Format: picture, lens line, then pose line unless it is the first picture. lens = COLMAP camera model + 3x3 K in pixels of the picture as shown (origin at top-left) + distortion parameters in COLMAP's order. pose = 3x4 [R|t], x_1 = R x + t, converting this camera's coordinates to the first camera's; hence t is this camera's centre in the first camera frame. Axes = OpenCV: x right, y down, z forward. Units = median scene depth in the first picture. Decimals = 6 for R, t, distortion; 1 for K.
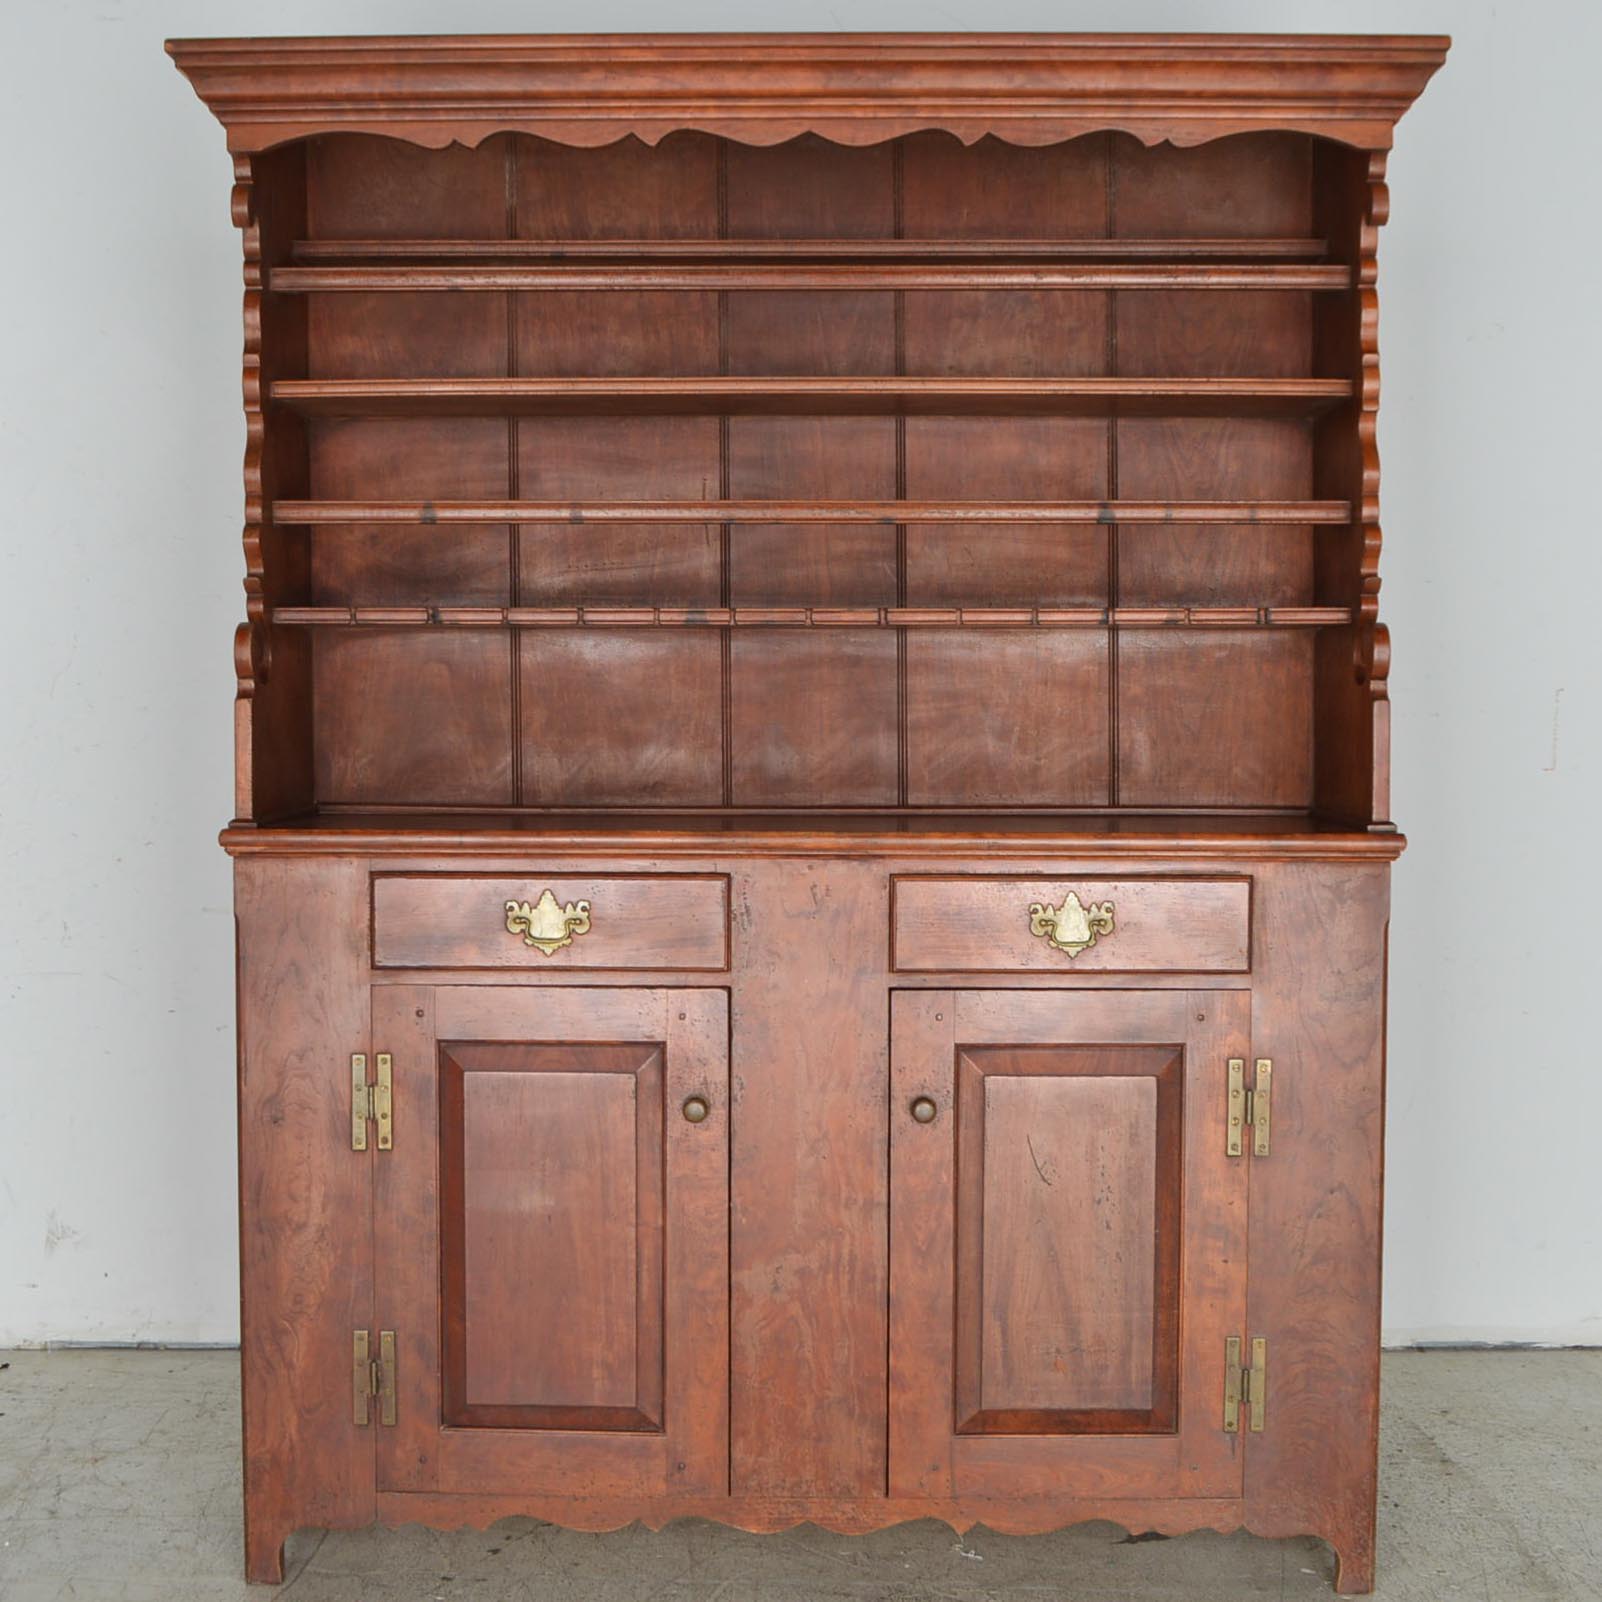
lens RADIAL K [[2494.9, 0, 755.5], [0, 2494.9, 803.7], [0, 0, 1]] dist [-0.067279, -0.136592]
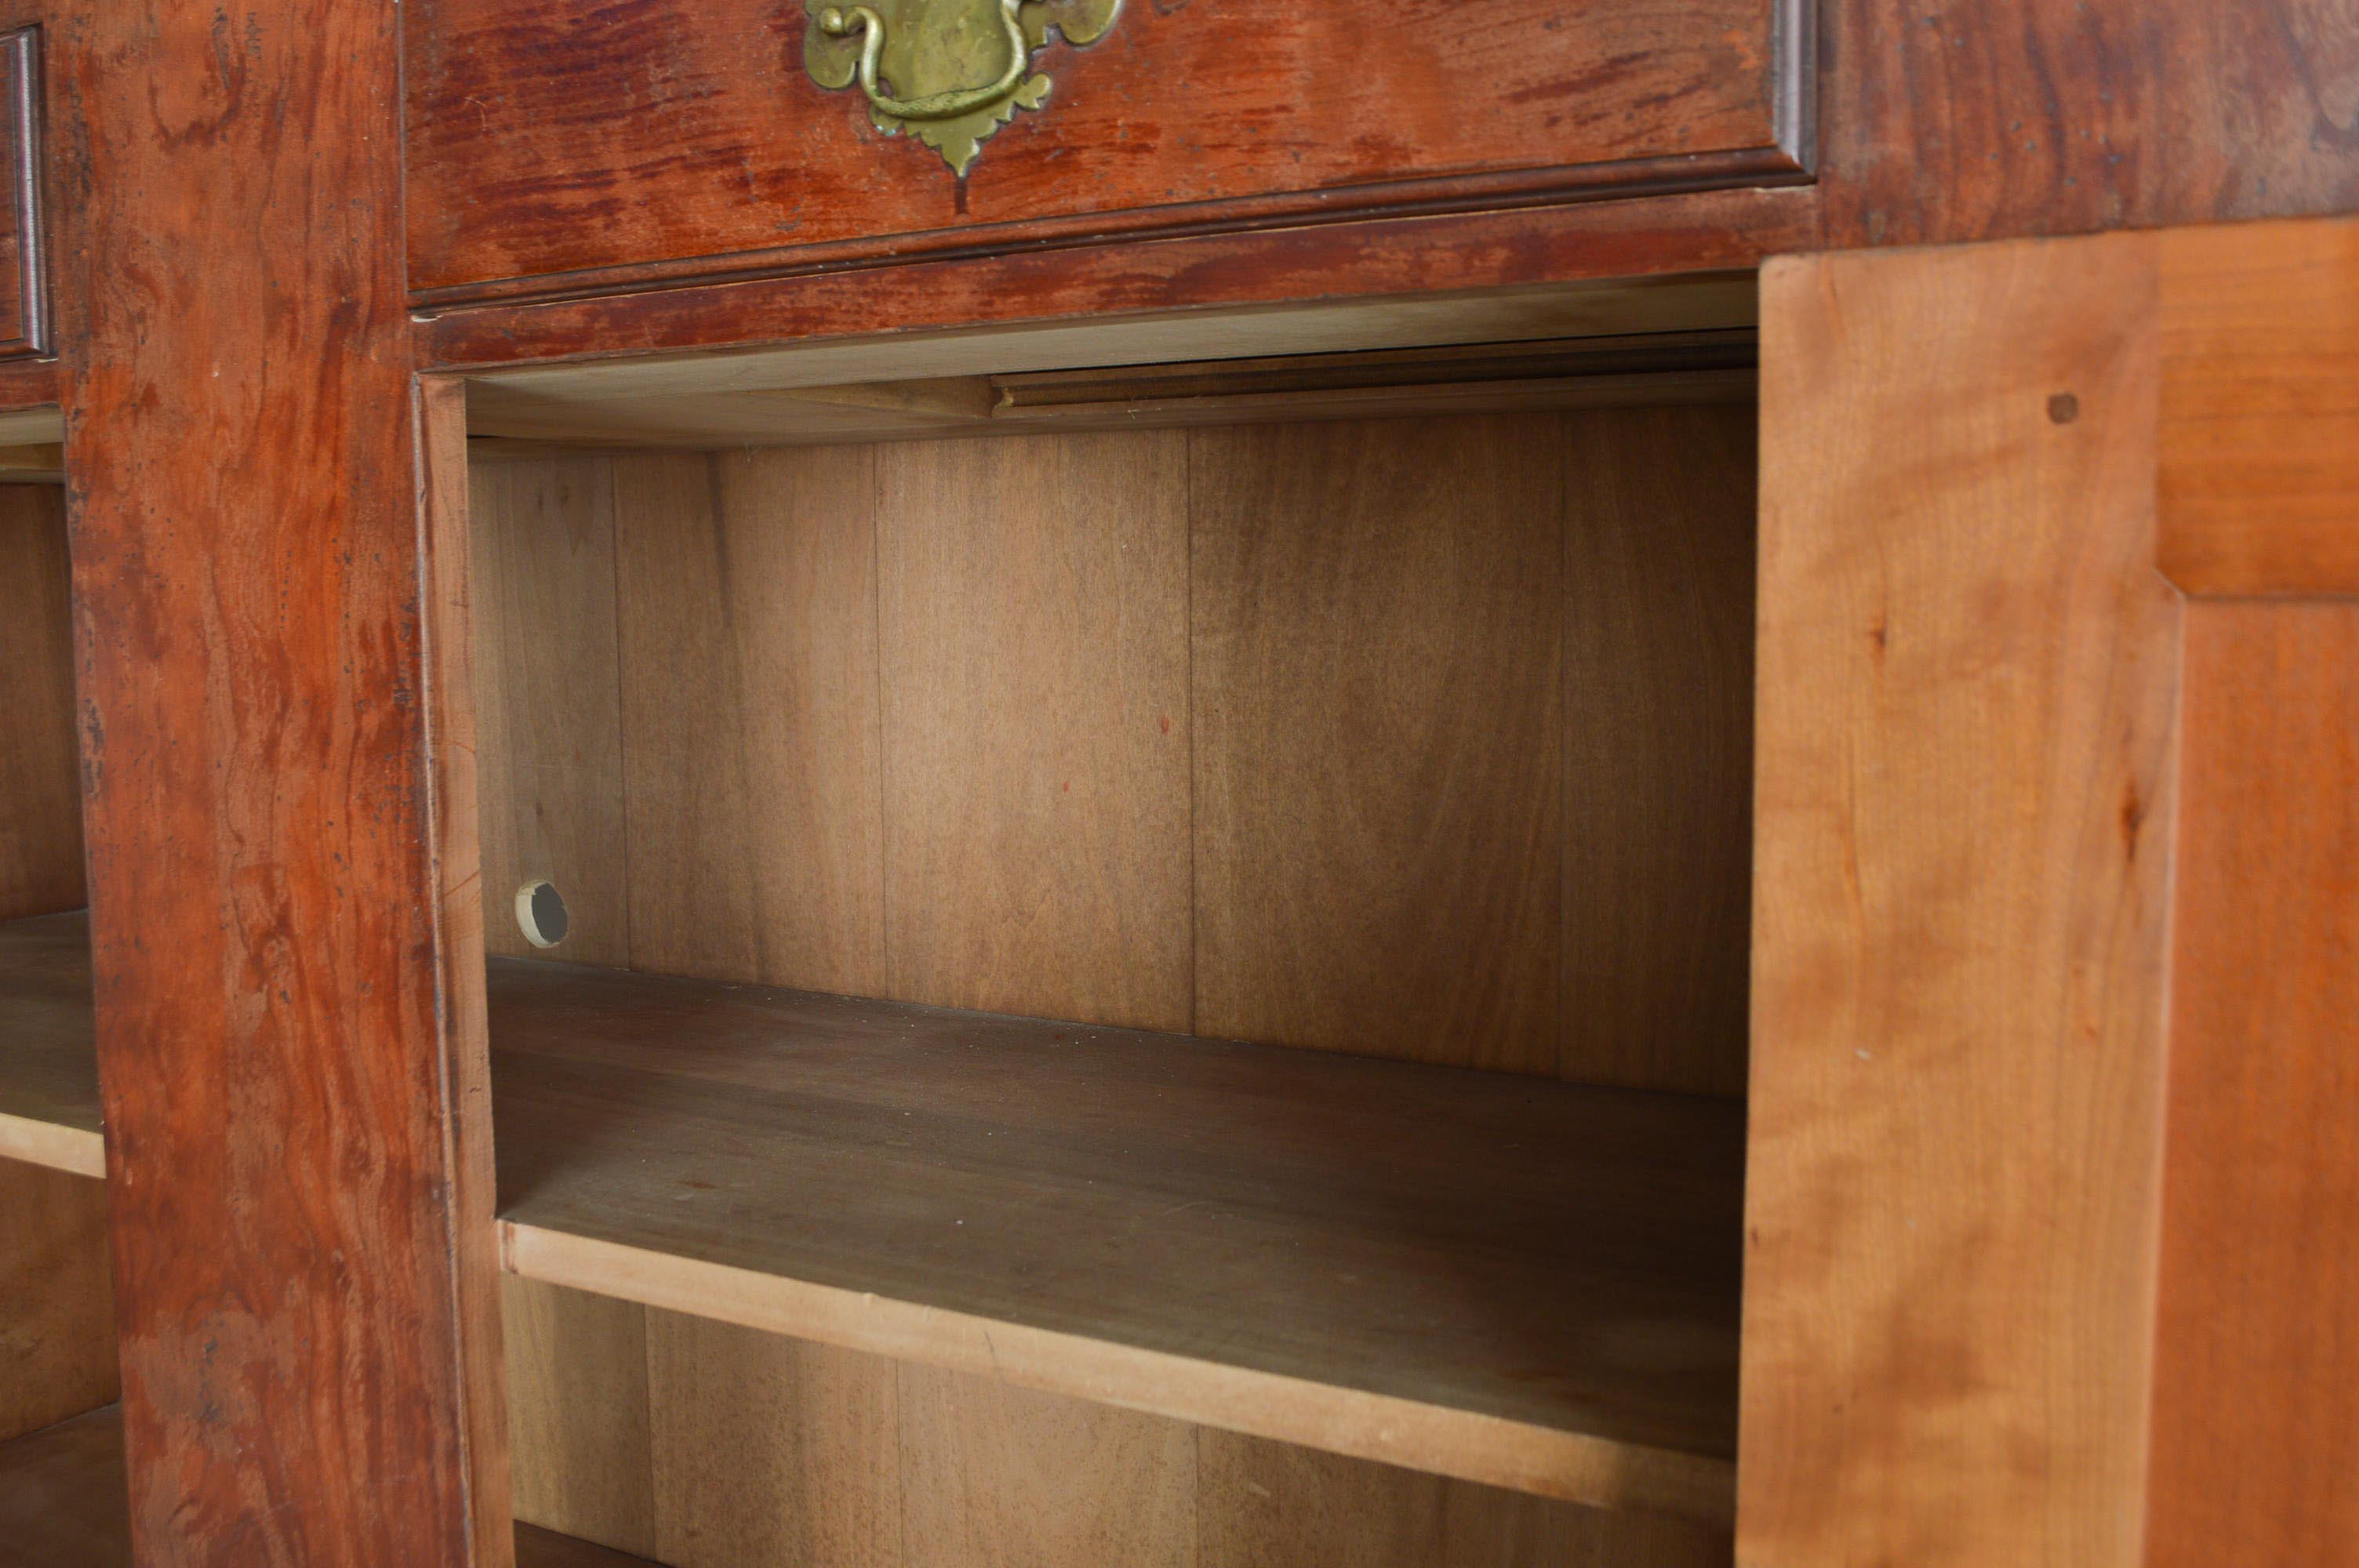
lens RADIAL K [[2155.8, 0, 1179.5], [0, 2155.8, 784.0], [0, 0, 1]] dist [-0.067726, 0.005834]
pose [[0.879588, 0.037200, -0.474280, 0.231145], [-0.009191, 0.998081, 0.061239, 0.101813], [0.475648, -0.049505, 0.878242, 0.834798]]
